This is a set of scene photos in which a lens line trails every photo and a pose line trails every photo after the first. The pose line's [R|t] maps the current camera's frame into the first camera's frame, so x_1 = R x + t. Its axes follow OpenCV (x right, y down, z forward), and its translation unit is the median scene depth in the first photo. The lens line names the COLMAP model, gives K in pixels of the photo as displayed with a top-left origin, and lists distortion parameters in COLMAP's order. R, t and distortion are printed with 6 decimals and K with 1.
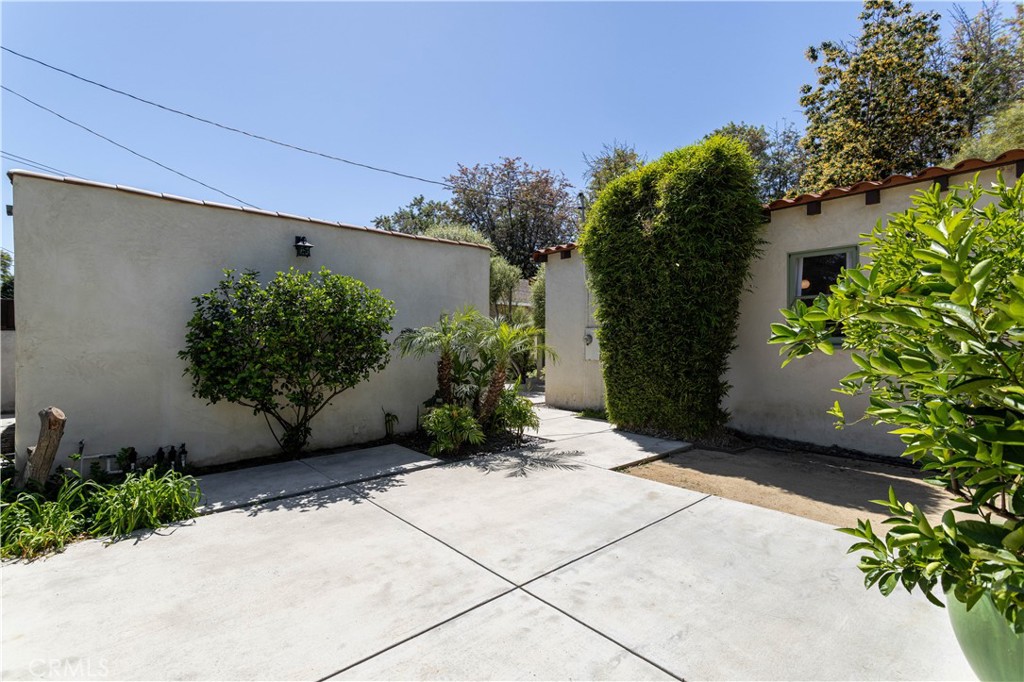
lens RADIAL K [[480.2, 0, 507.3], [0, 480.2, 341.3], [0, 0, 1]] dist [0.000496, 0.001400]
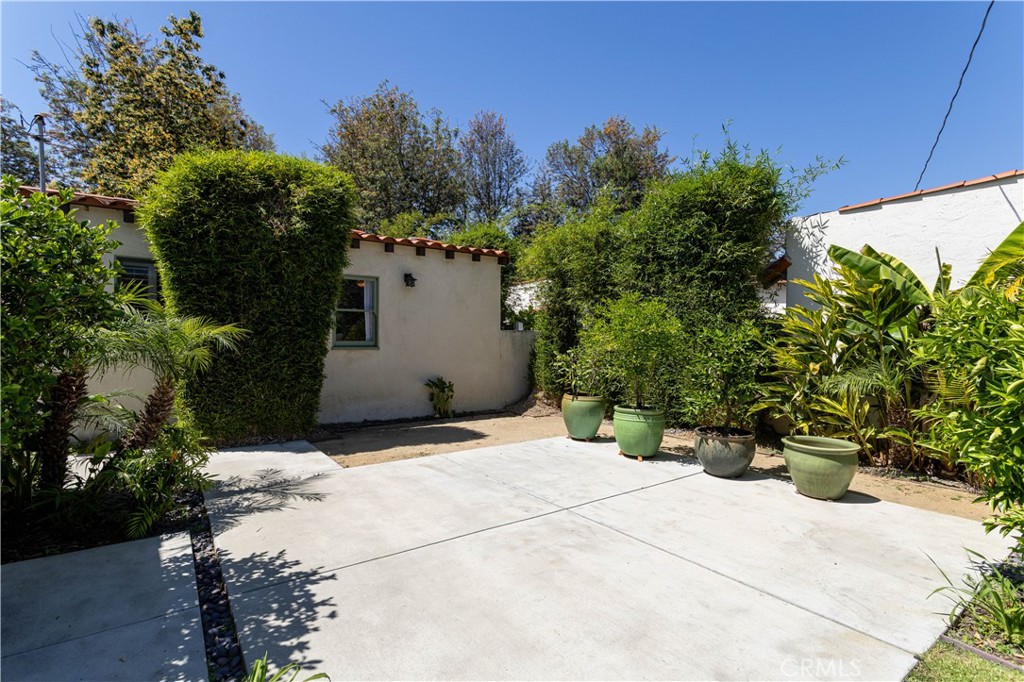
lens RADIAL K [[480.2, 0, 508.0], [0, 480.2, 340.3], [0, 0, 1]] dist [0.000496, 0.001400]
pose [[0.108192, 0.006365, 0.994110, -0.714742], [0.002796, 0.999974, -0.006707, 0.000059], [-0.994126, 0.003505, 0.108172, 0.492943]]
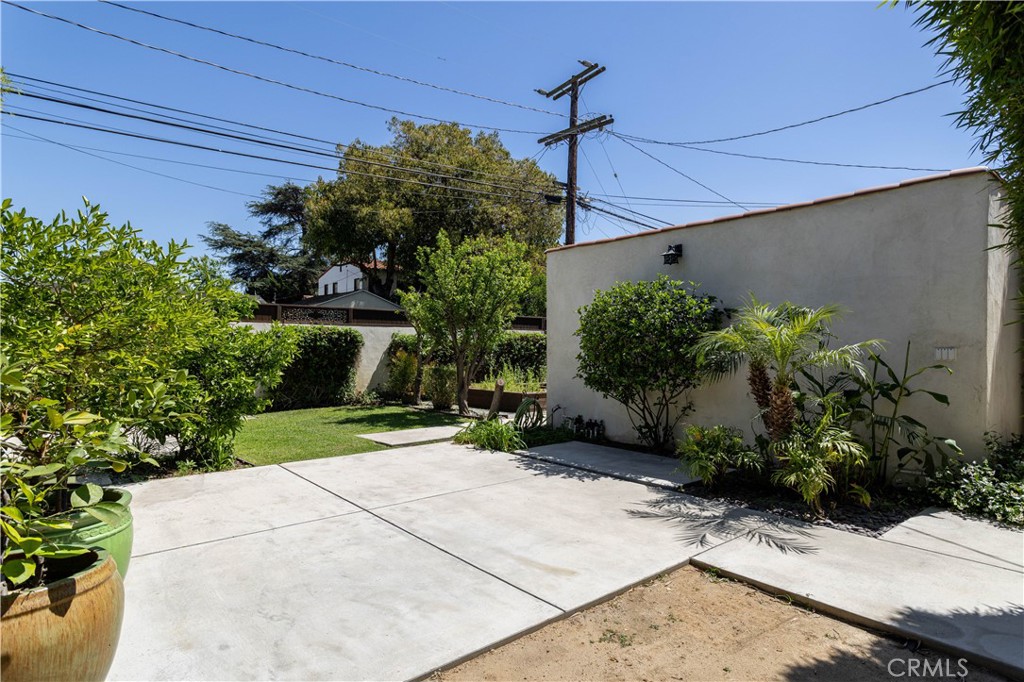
lens RADIAL K [[561.7, 0, 508.4], [0, 561.7, 341.1], [0, 0, 1]] dist [0.004600, 0.000996]
pose [[-0.041158, -0.006567, -0.999131, 0.838591], [-0.003522, 0.999973, -0.006428, 0.001533], [0.999146, 0.003255, -0.041180, 0.730734]]
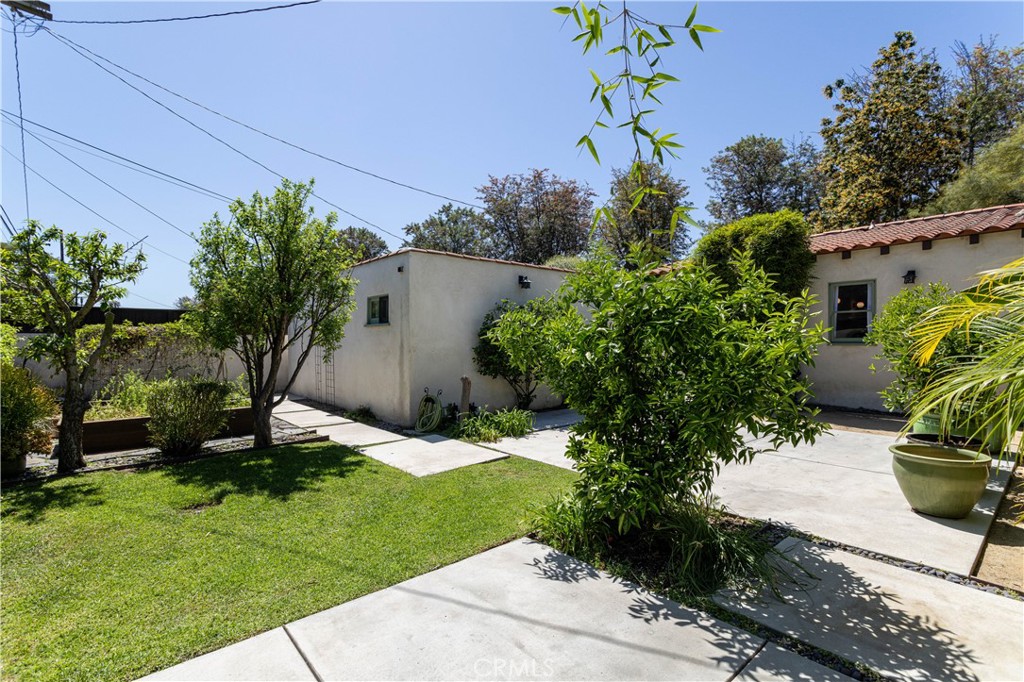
lens RADIAL K [[480.2, 0, 507.4], [0, 480.2, 339.8], [0, 0, 1]] dist [0.000496, 0.001400]
pose [[0.999884, -0.003557, -0.014791, -0.489063], [0.003503, 0.999987, -0.003724, -0.000741], [0.014805, 0.003671, 0.999884, -0.639015]]
